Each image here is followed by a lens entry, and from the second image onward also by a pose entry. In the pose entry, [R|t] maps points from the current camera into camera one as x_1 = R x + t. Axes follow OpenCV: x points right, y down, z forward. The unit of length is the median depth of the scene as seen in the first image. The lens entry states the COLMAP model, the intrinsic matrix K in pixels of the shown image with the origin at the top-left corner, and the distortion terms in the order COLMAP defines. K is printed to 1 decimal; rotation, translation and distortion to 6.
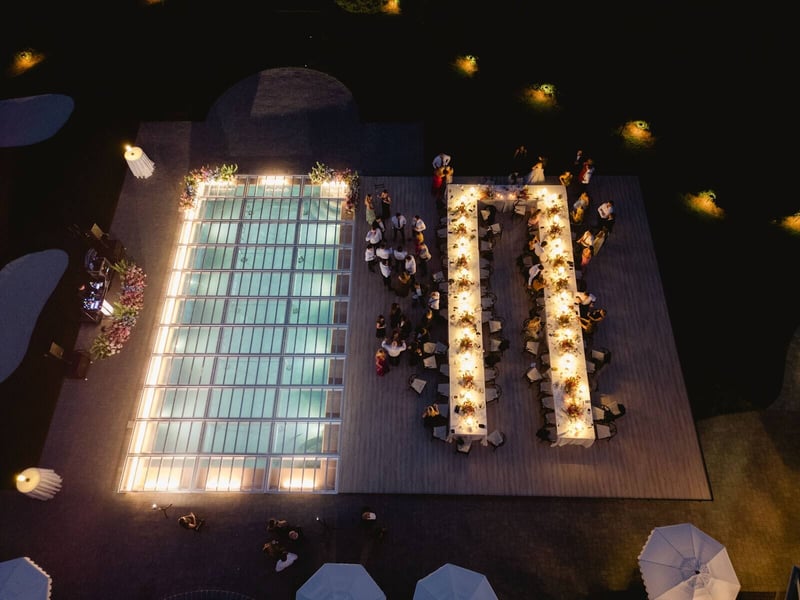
lens RADIAL K [[560.3, 0, 400.0], [0, 560.3, 300.0], [0, 0, 1]] dist [0.005948, 0.000725]
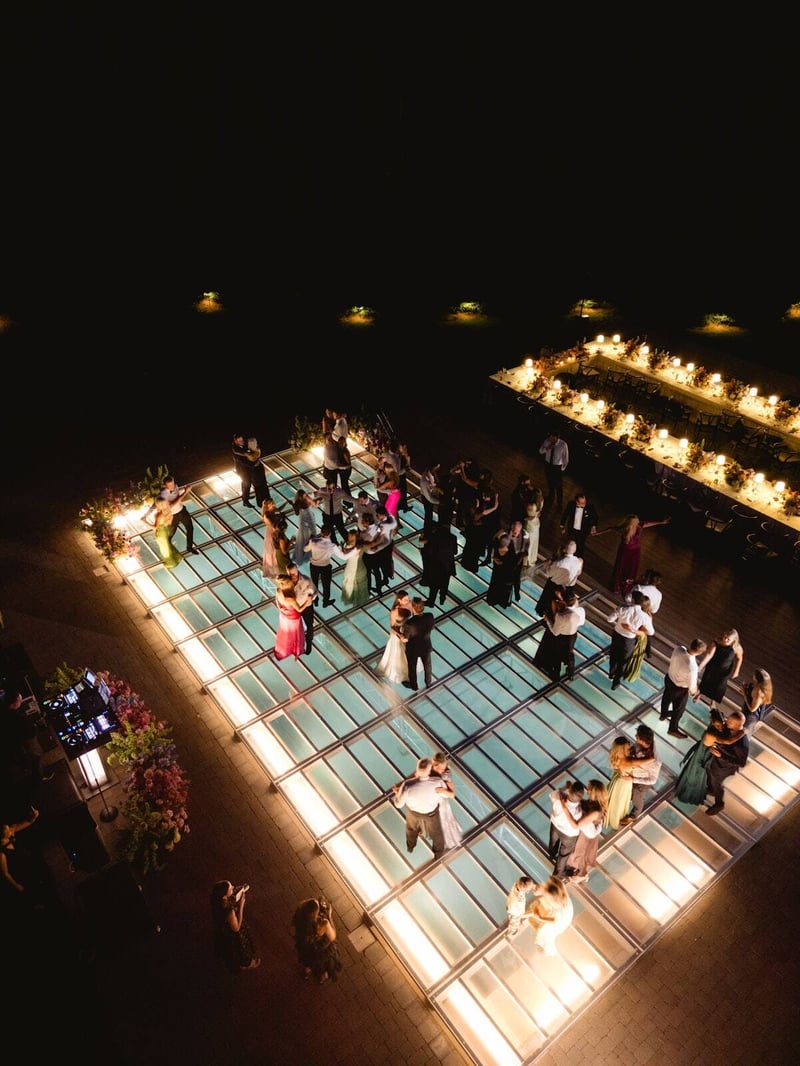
lens RADIAL K [[746.6, 0, 400.0], [0, 746.6, 533.0], [0, 0, 1]] dist [0.005948, 0.000725]
pose [[0.797644, -0.370707, 0.475752, -0.525818], [0.542115, 0.786388, -0.296151, 0.155048], [-0.264340, 0.494136, 0.828223, 0.419227]]
